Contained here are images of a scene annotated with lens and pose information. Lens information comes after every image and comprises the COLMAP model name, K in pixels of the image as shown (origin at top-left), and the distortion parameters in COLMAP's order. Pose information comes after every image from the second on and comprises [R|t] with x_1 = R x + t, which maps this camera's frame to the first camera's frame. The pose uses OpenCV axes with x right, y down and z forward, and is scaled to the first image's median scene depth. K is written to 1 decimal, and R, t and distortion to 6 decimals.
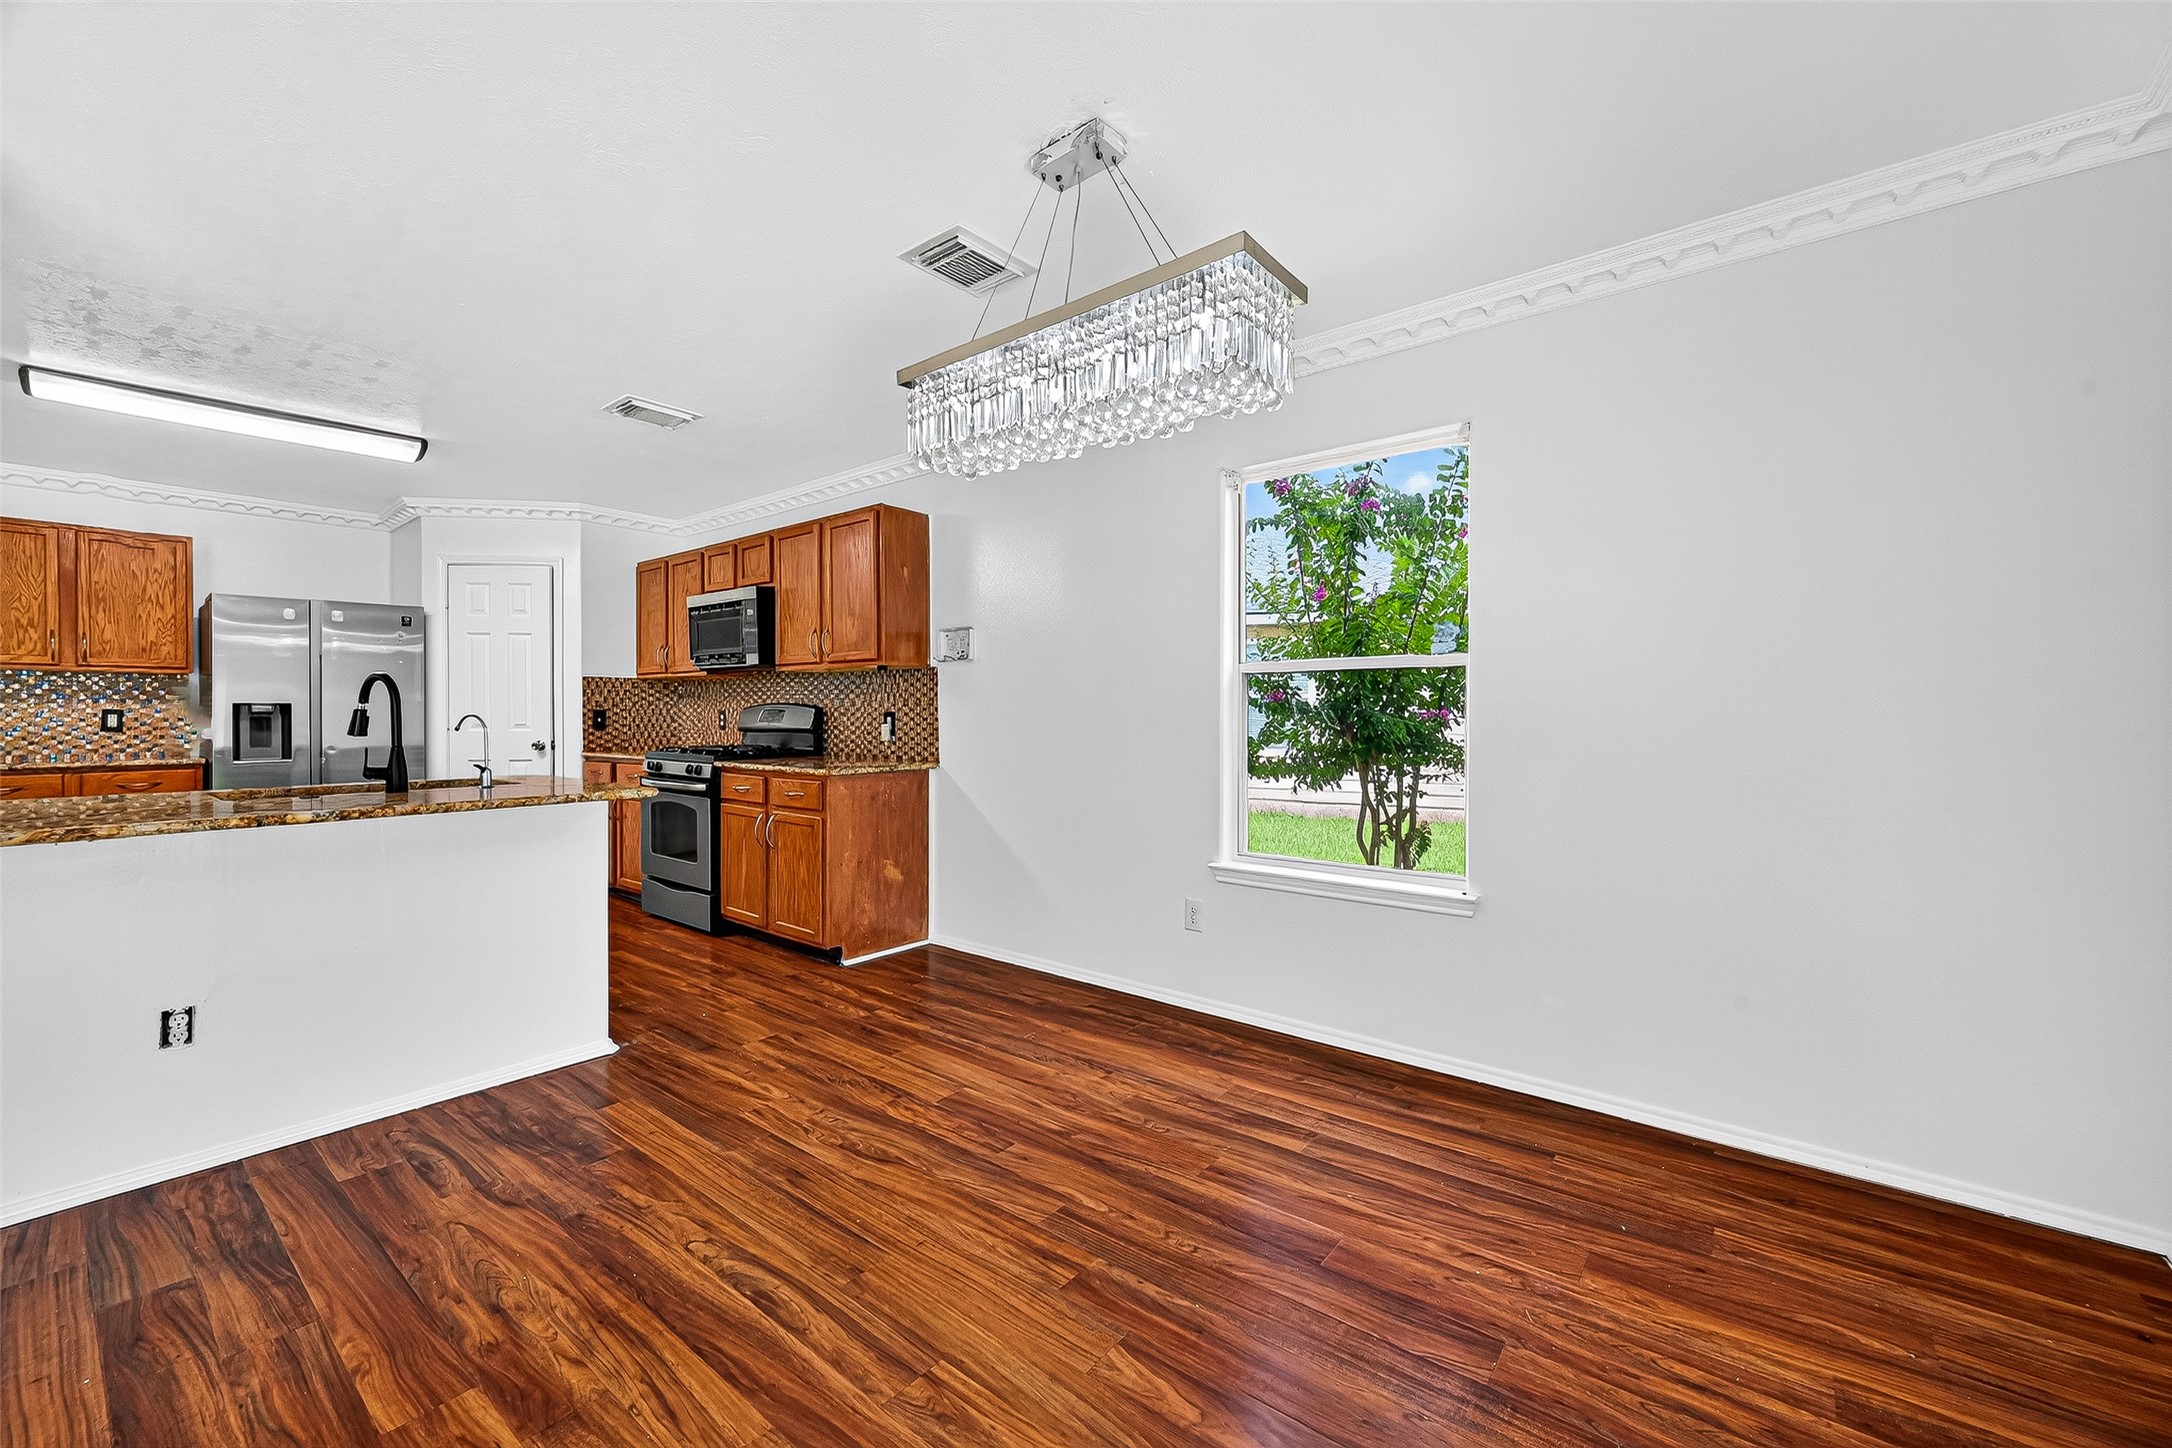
lens RADIAL K [[874.3, 0, 1086.6], [0, 874.3, 710.0], [0, 0, 1]] dist [0.000594, -0.000183]
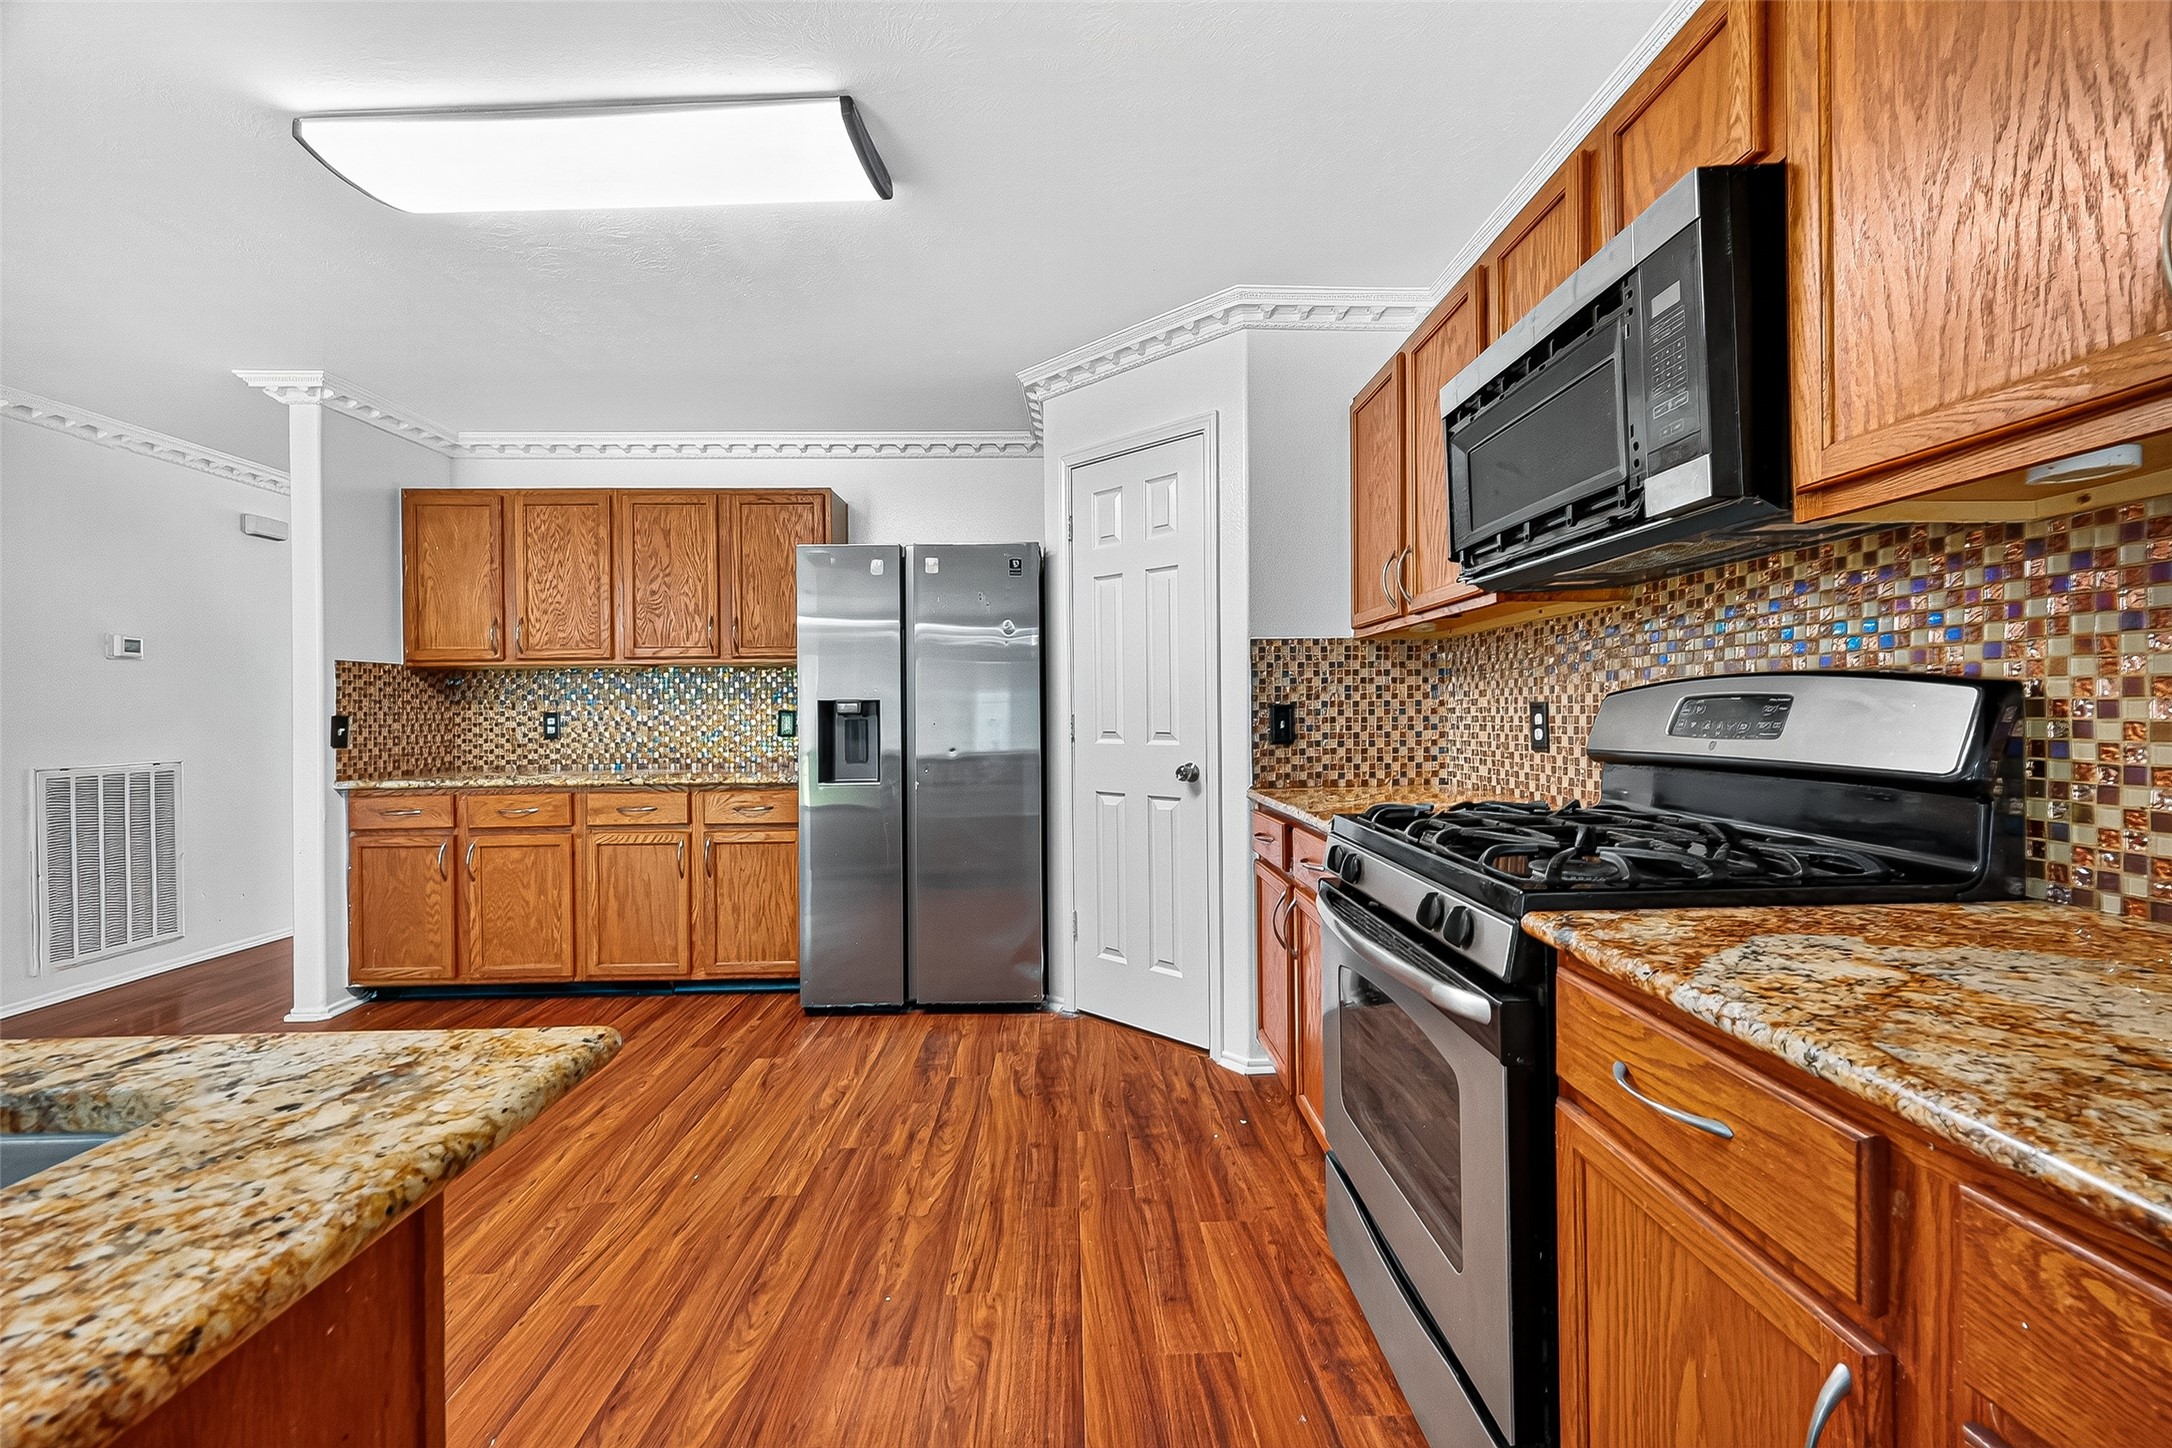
lens RADIAL K [[860.8, 0, 1111.1], [0, 860.8, 713.9], [0, 0, 1]] dist [0.000248, -0.000014]
pose [[0.666397, -0.004070, -0.745586, -0.300010], [0.010591, 0.999936, 0.004008, 0.002553], [0.745522, -0.010567, 0.666398, 0.699626]]
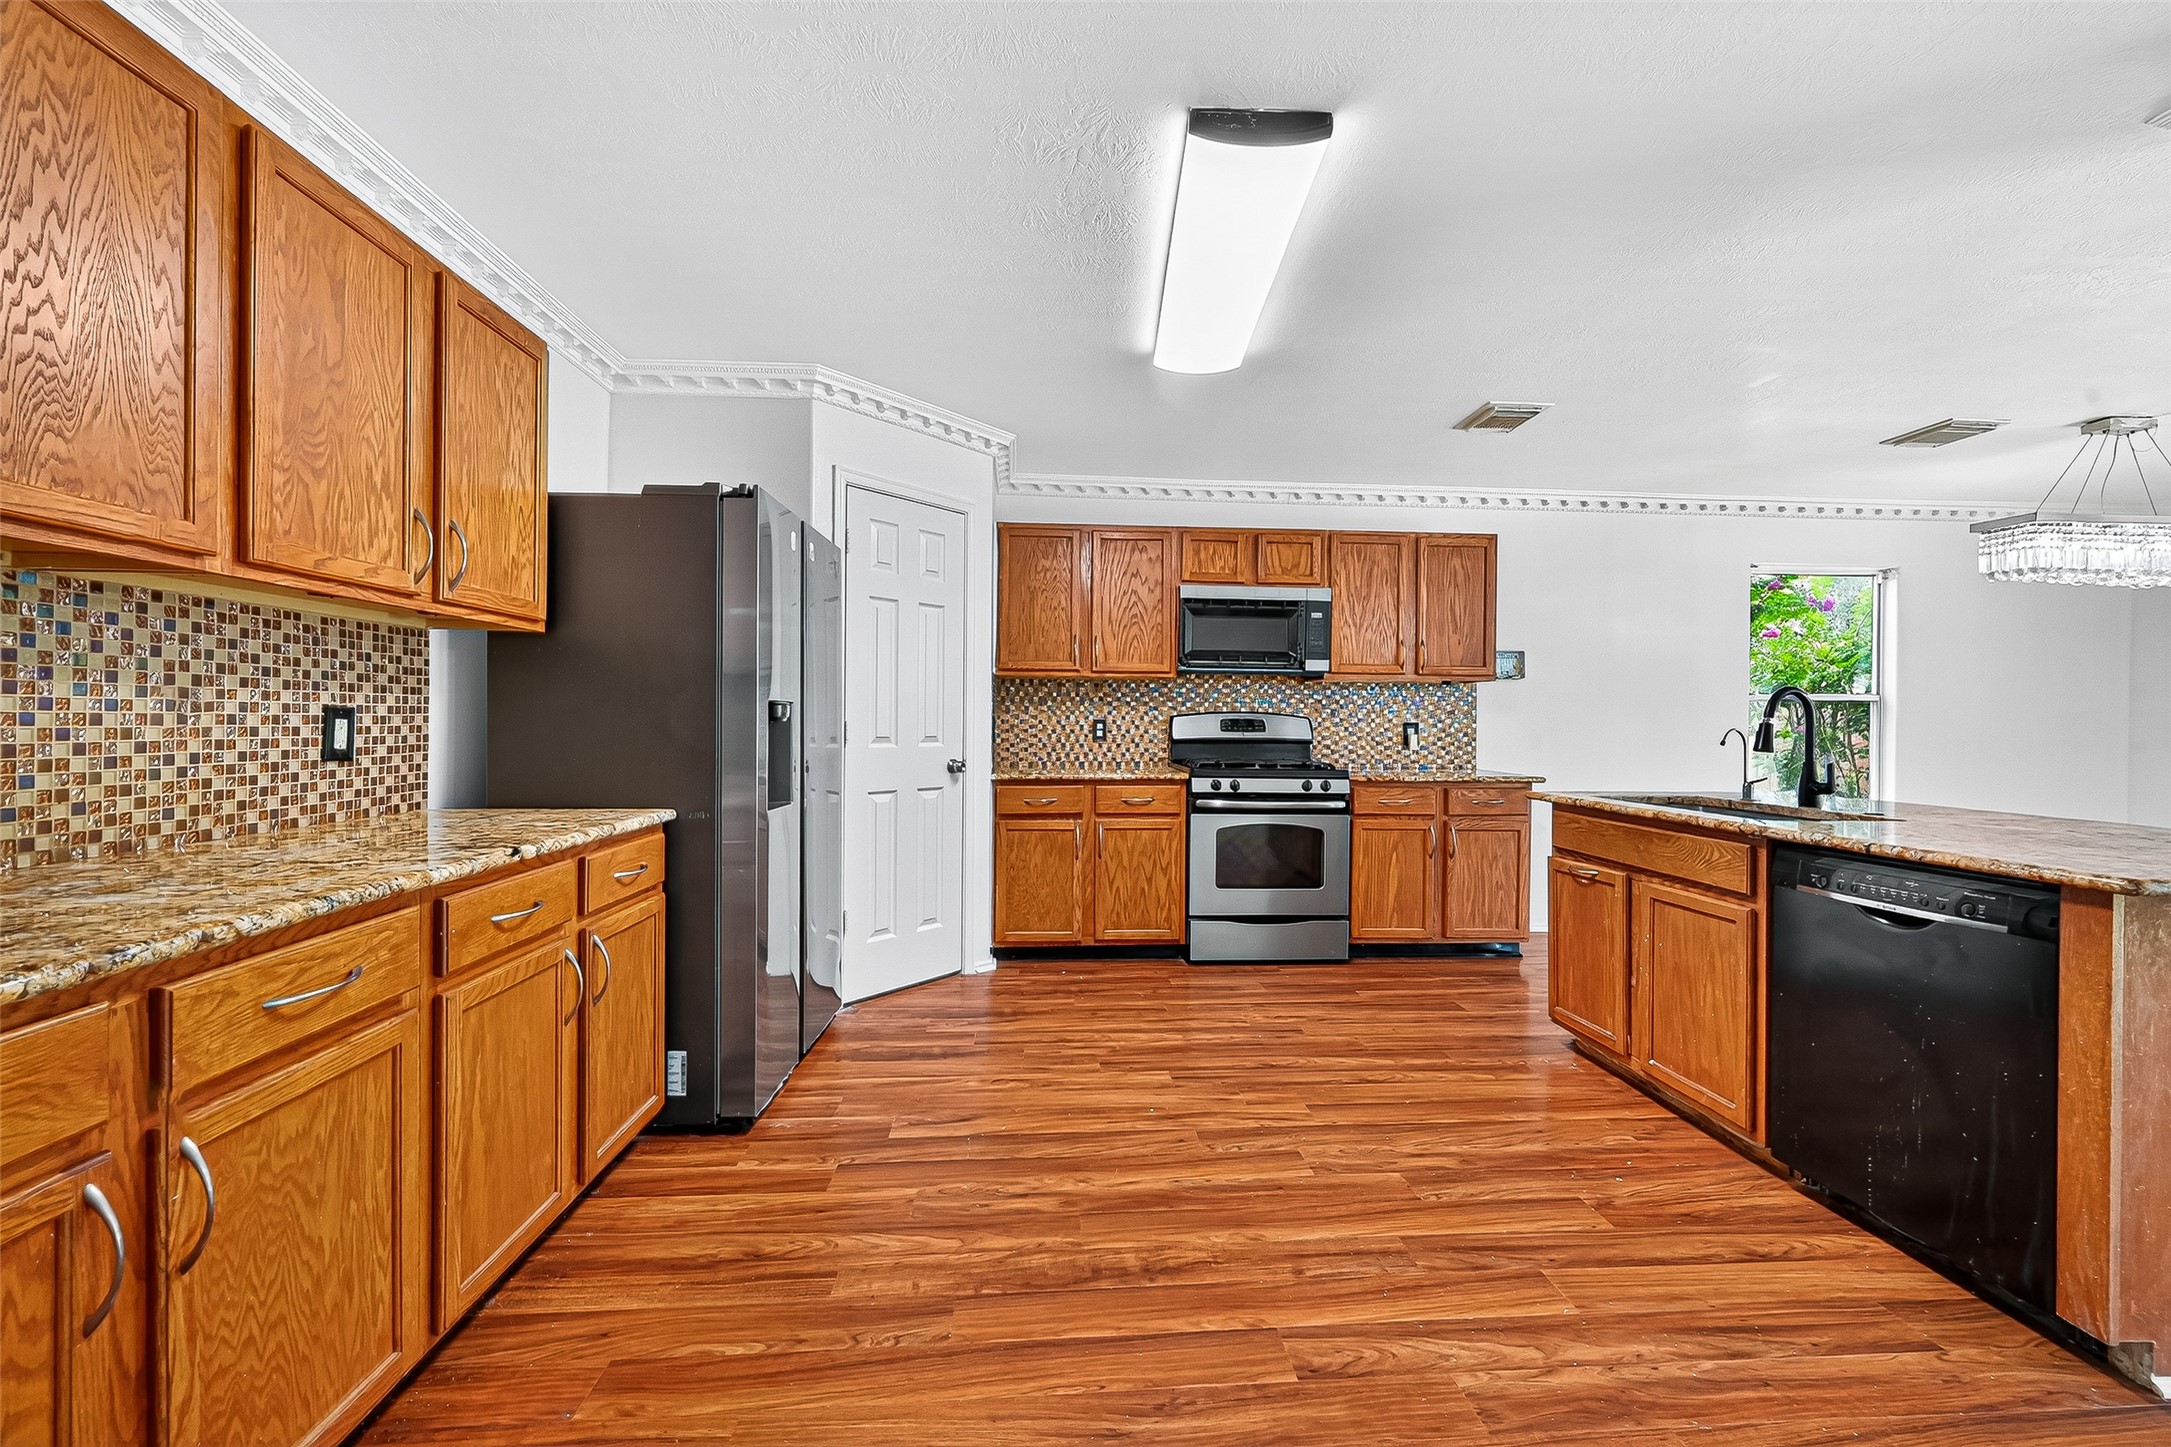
lens RADIAL K [[857.1, 0, 1085.5], [0, 857.1, 723.5], [0, 0, 1]] dist [0.000314, -0.000058]
pose [[0.731739, 0.004142, 0.681572, -1.154846], [-0.011254, 0.999919, 0.006006, 0.001018], [-0.681492, -0.012065, 0.731727, 0.482053]]
